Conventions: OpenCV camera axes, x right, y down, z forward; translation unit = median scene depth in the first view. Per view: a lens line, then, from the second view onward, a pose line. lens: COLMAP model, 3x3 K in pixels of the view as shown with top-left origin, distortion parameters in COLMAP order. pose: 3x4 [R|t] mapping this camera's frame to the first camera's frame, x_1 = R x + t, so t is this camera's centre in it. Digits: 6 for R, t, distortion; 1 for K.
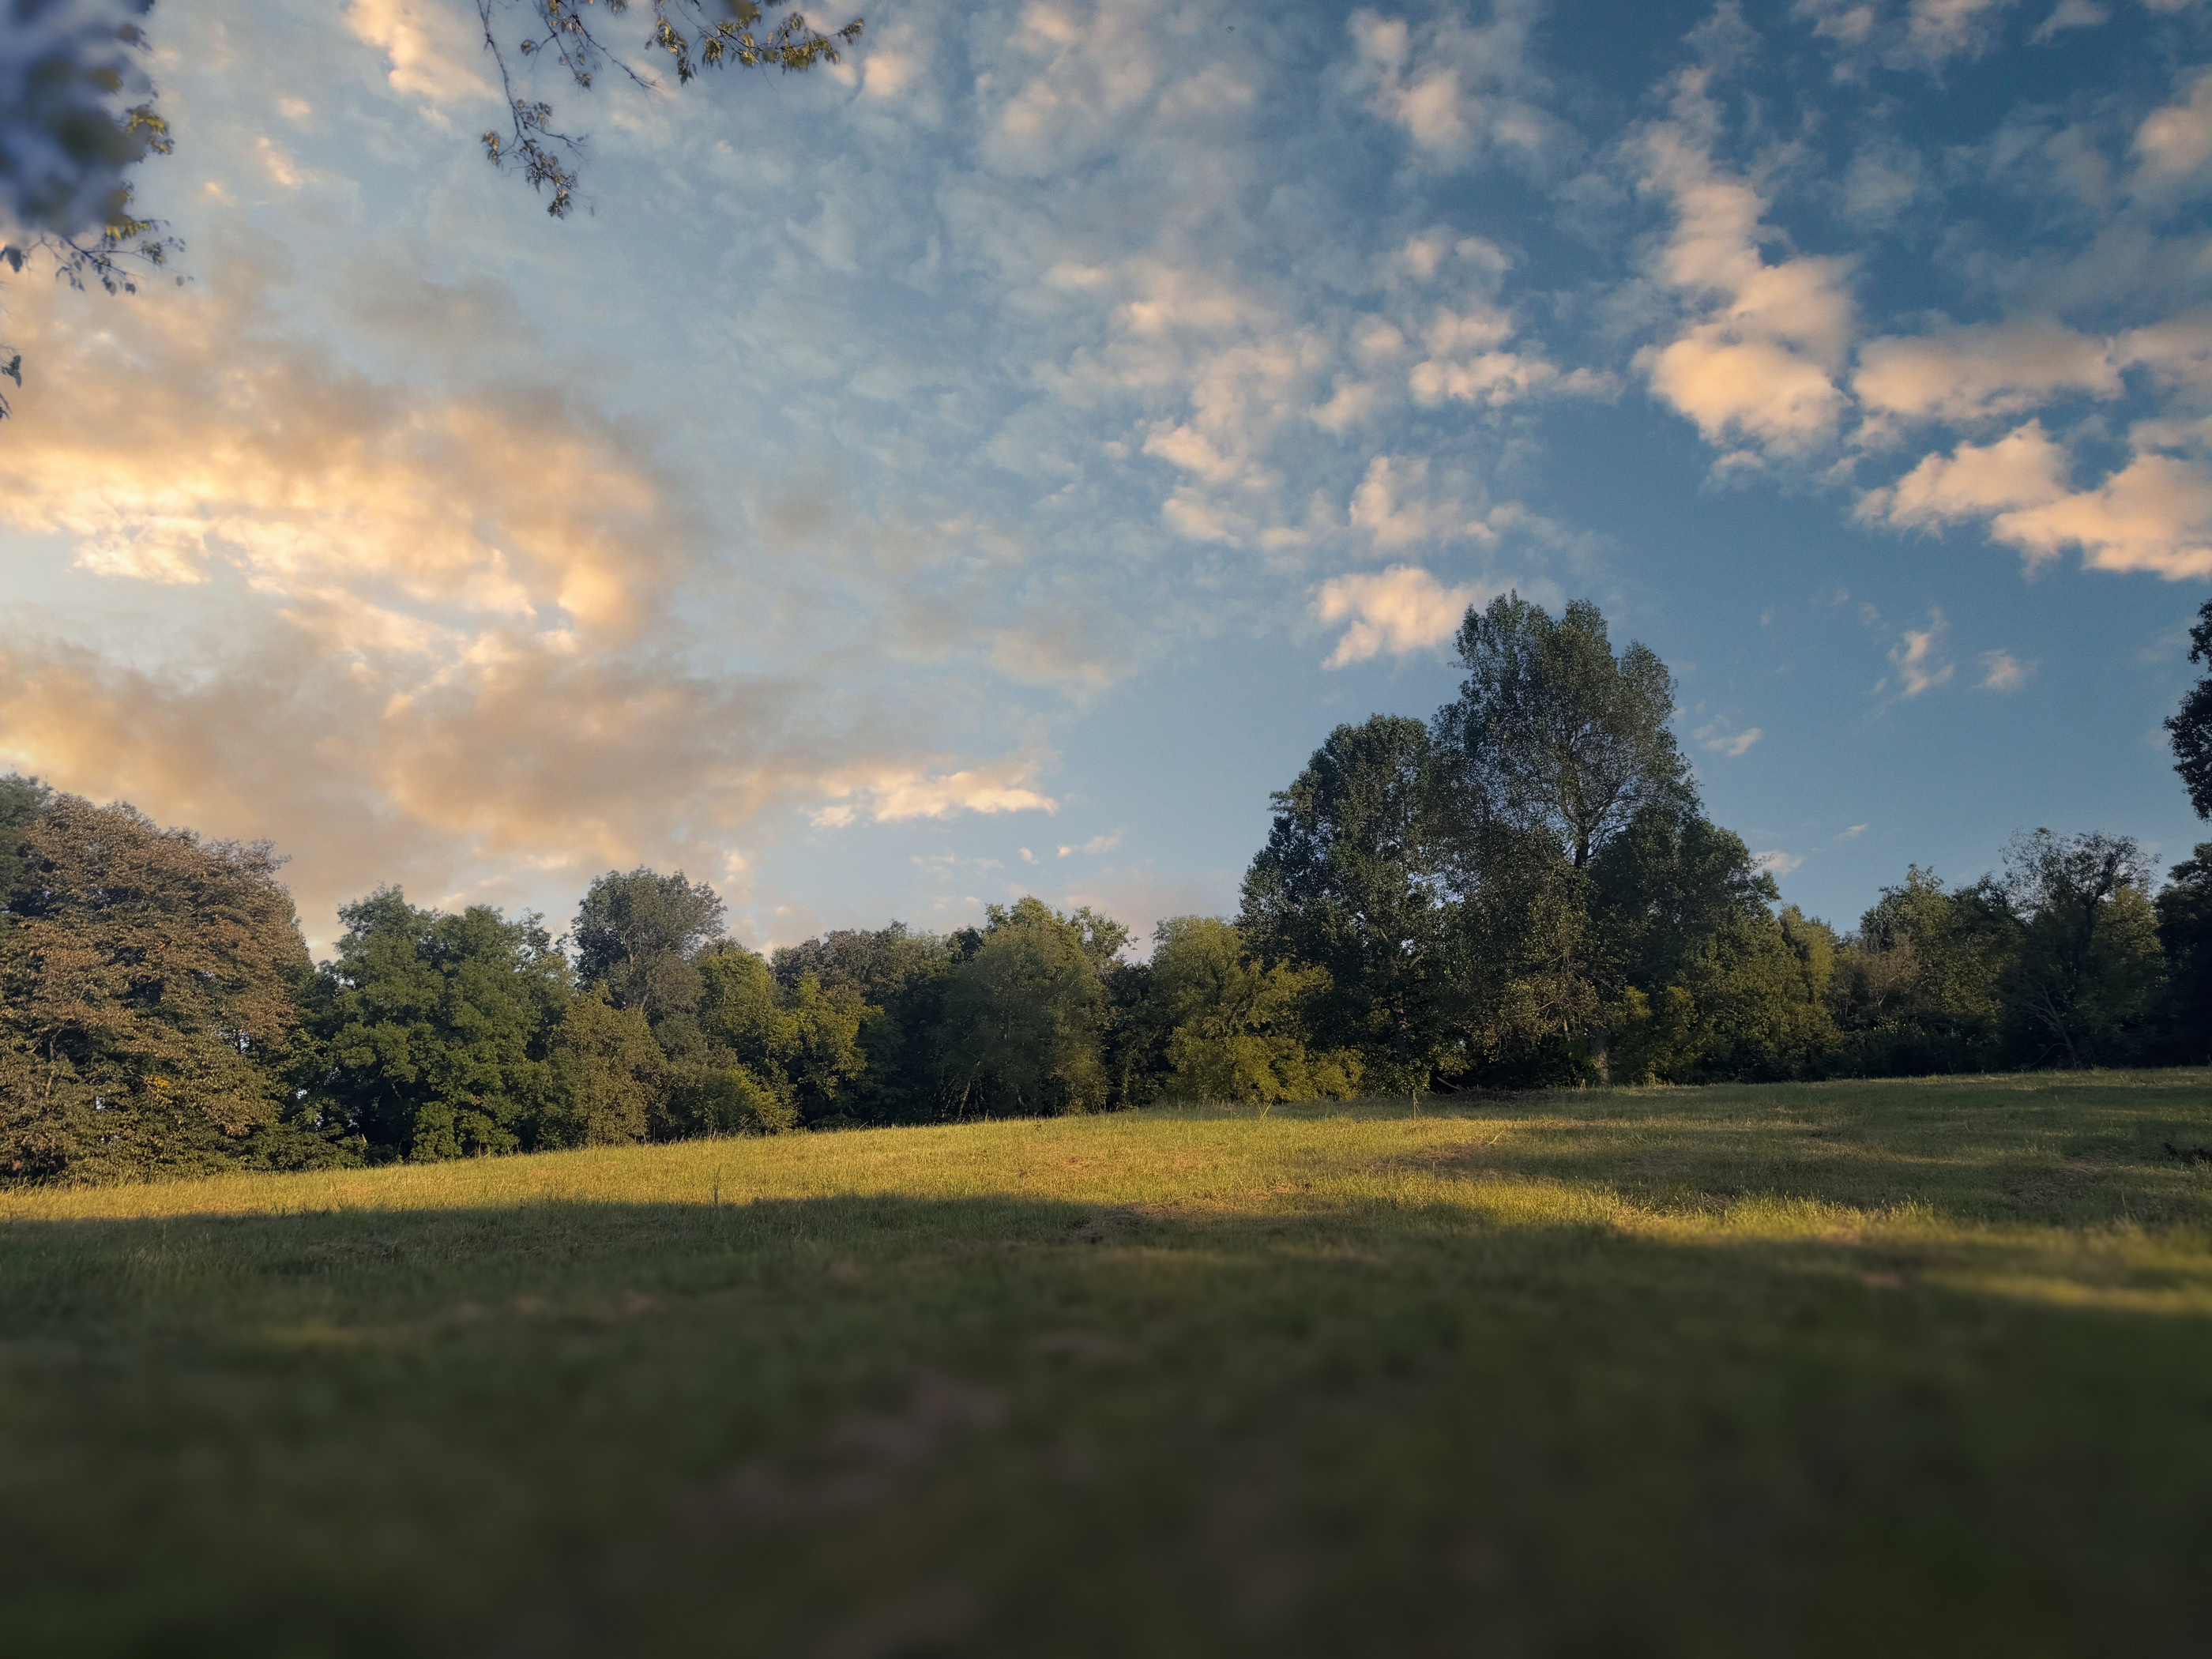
lens RADIAL K [[1537.1, 0, 1062.5], [0, 1537.1, 825.6], [0, 0, 1]] dist [-0.000790, -0.001706]
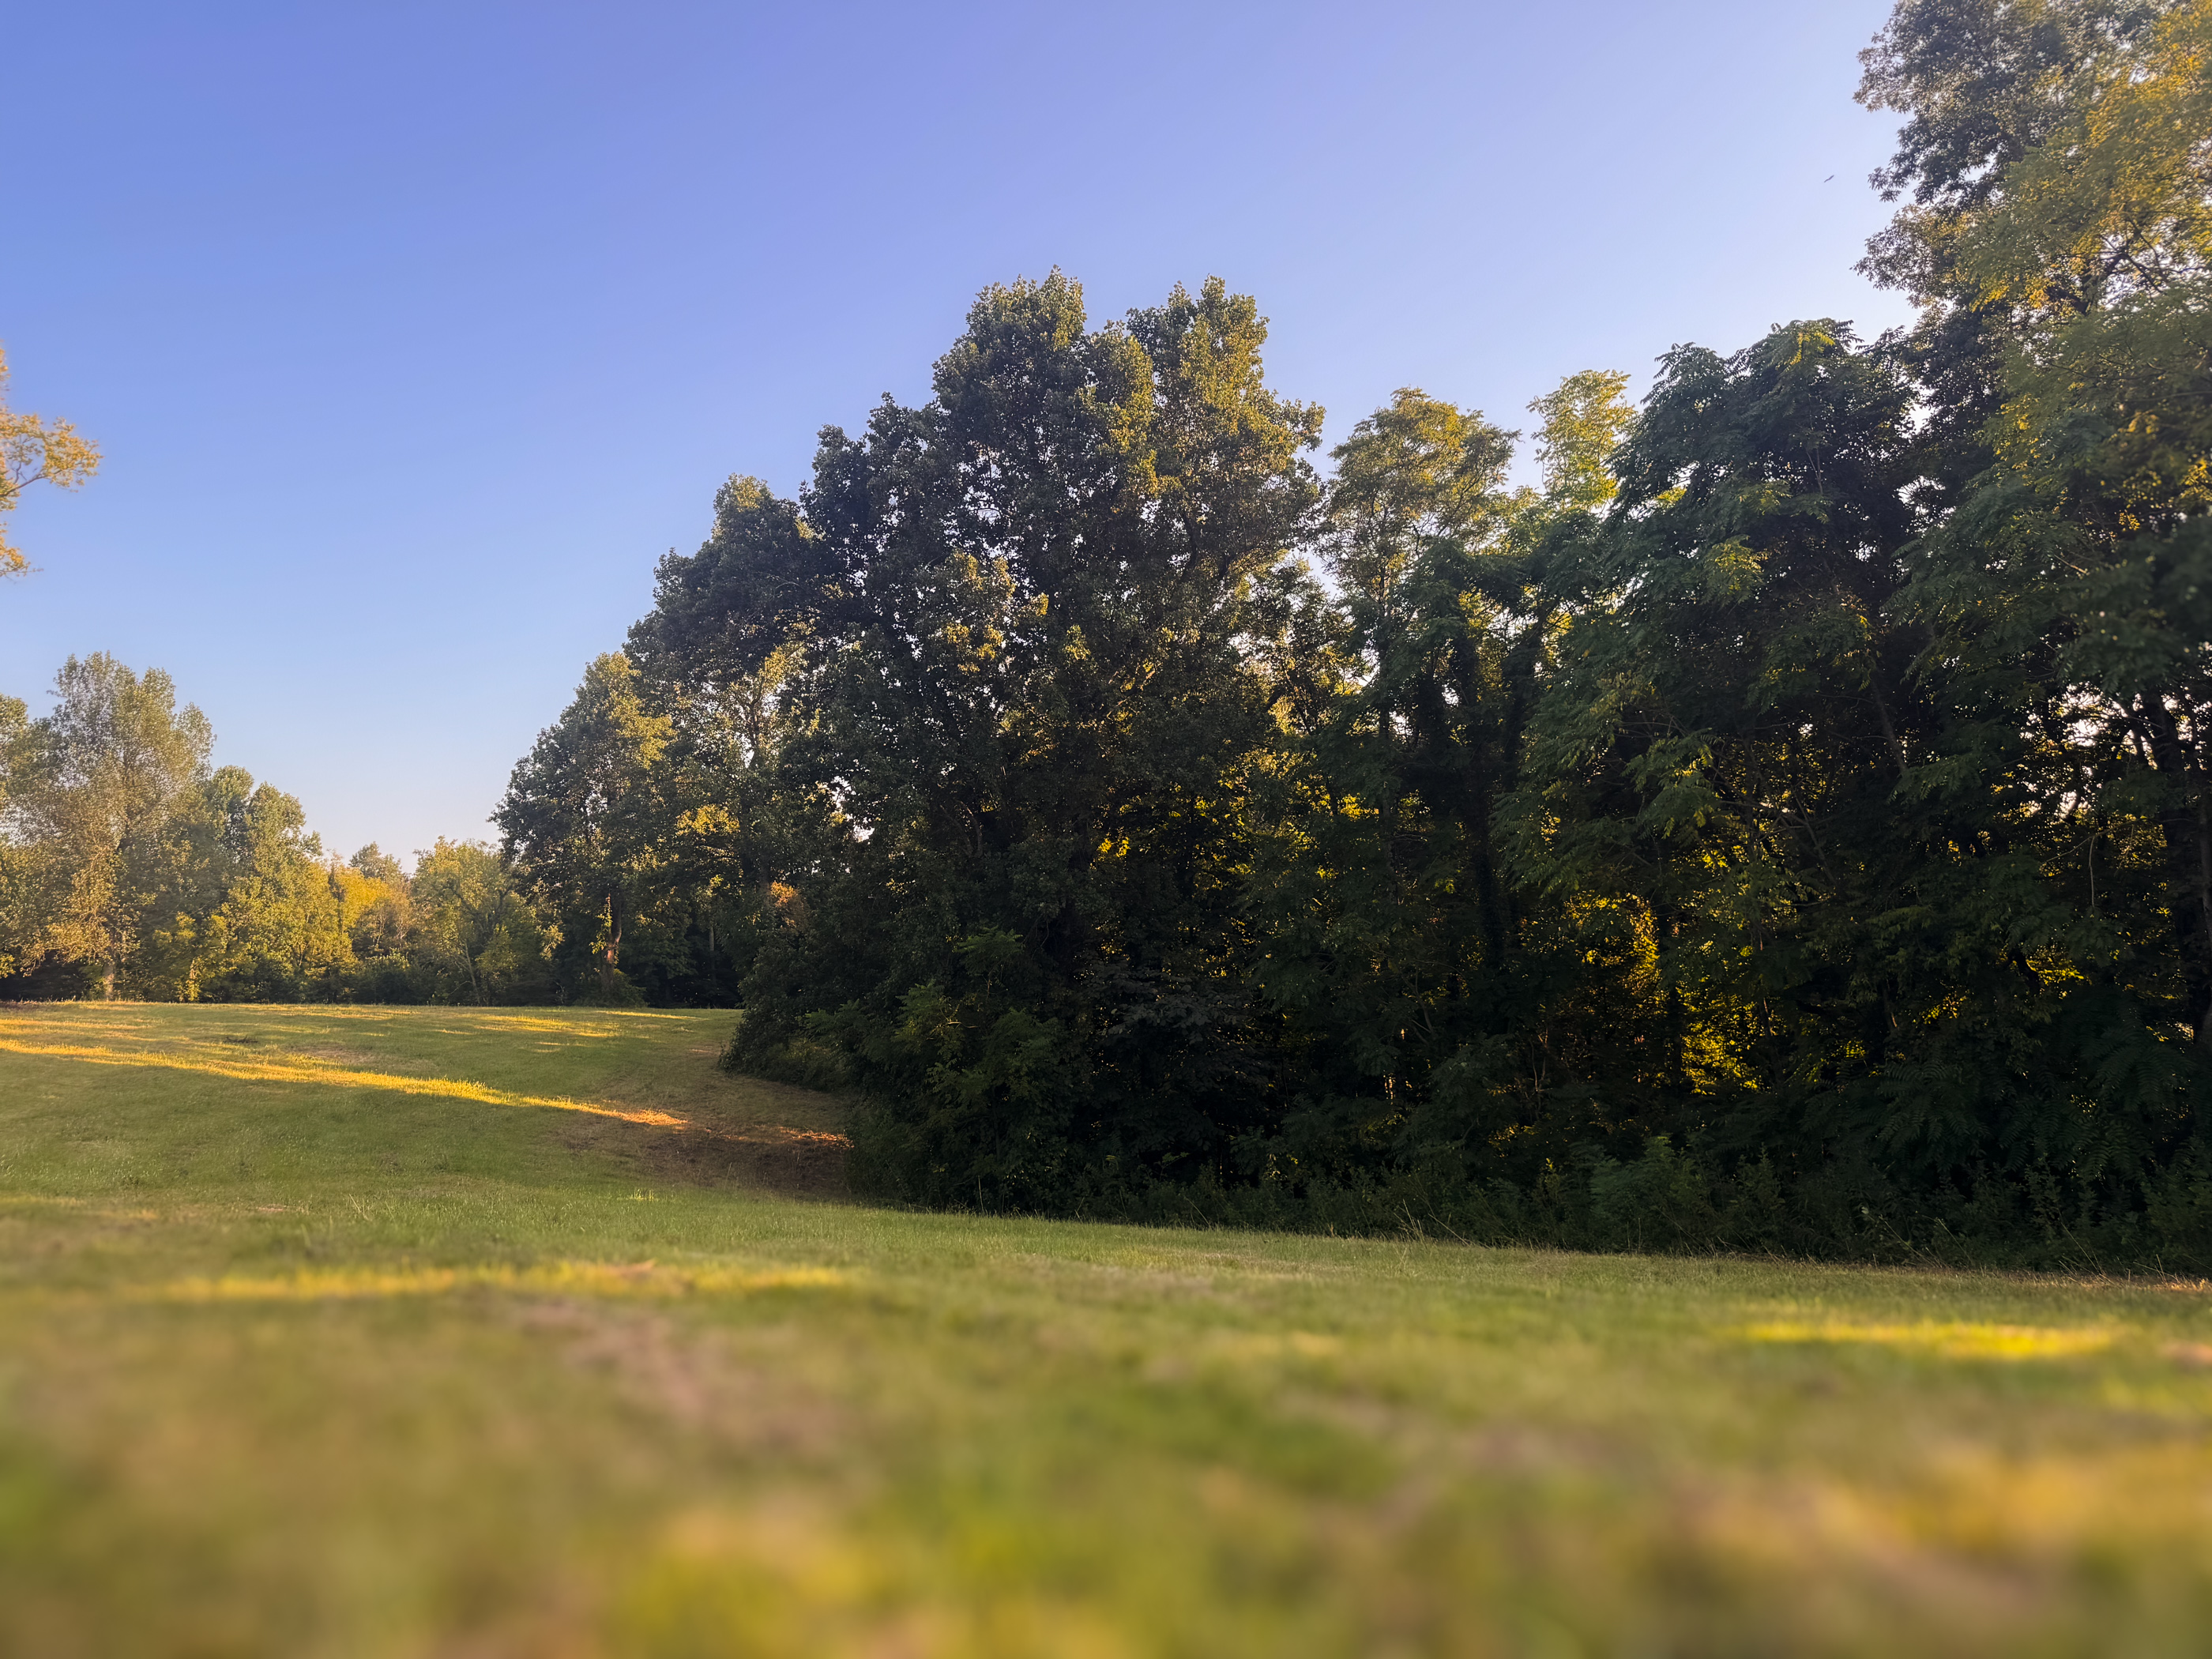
lens RADIAL K [[1537.1, 0, 1062.5], [0, 1537.1, 825.6], [0, 0, 1]] dist [-0.000790, -0.001706]
pose [[0.663255, 0.135980, 0.735936, -0.097707], [-0.182021, 0.983137, -0.017612, -0.085030], [-0.725921, -0.122275, 0.676822, -0.415818]]
